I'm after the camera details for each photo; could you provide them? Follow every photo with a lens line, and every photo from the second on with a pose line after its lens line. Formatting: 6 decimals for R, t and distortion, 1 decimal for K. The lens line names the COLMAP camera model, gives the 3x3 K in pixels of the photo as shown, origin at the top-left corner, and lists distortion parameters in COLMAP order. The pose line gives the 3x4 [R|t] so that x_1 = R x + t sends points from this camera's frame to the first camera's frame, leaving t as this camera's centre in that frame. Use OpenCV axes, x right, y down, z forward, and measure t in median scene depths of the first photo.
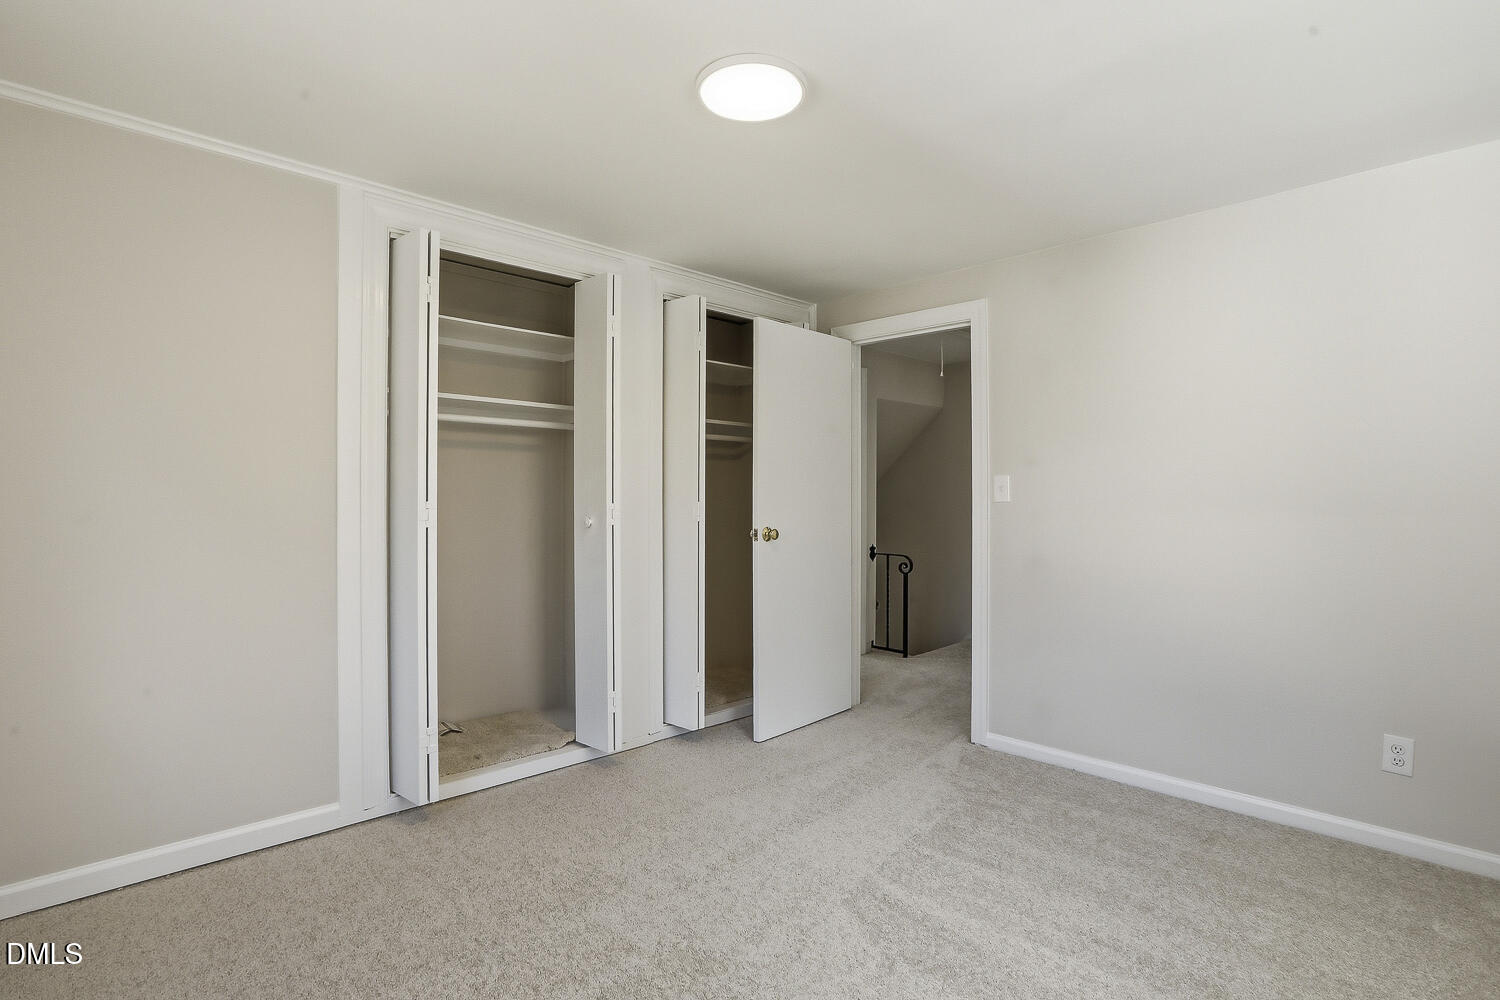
lens RADIAL K [[770.2, 0, 750.0], [0, 770.2, 500.0], [0, 0, 1]] dist [-0.001103, -0.000383]
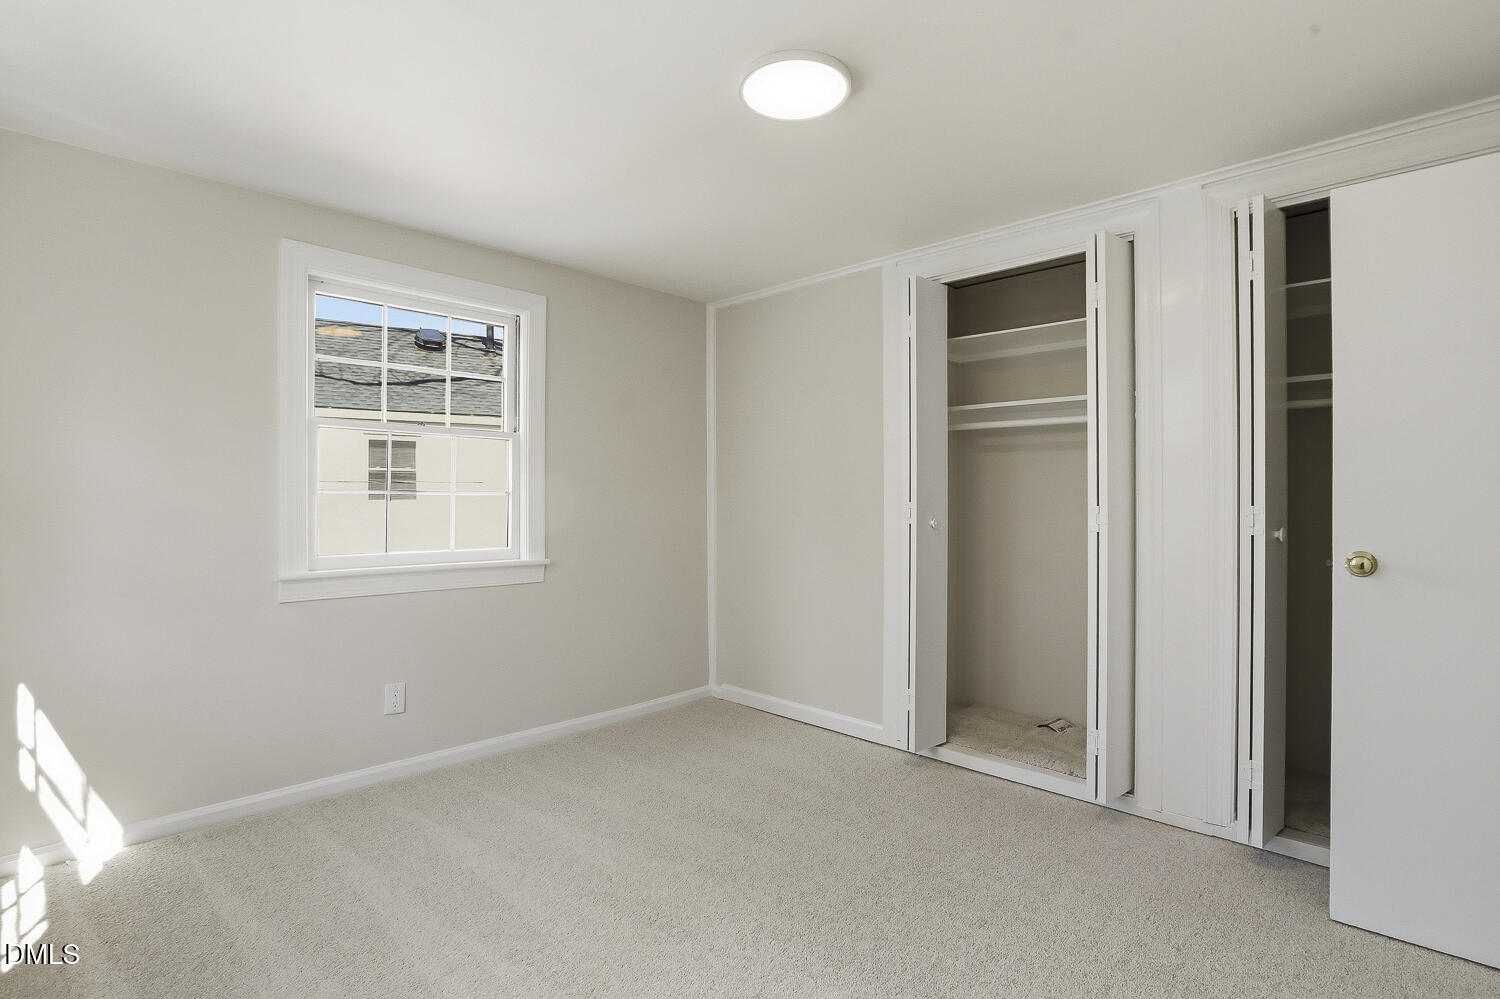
lens RADIAL K [[724.7, 0, 746.2], [0, 724.7, 510.6], [0, 0, 1]] dist [-0.053545, 0.017154]
pose [[0.020062, 0.014587, -0.999692, 0.580387], [-0.006095, 0.999877, 0.014467, 0.000645], [0.999780, 0.005803, 0.020148, 0.596988]]
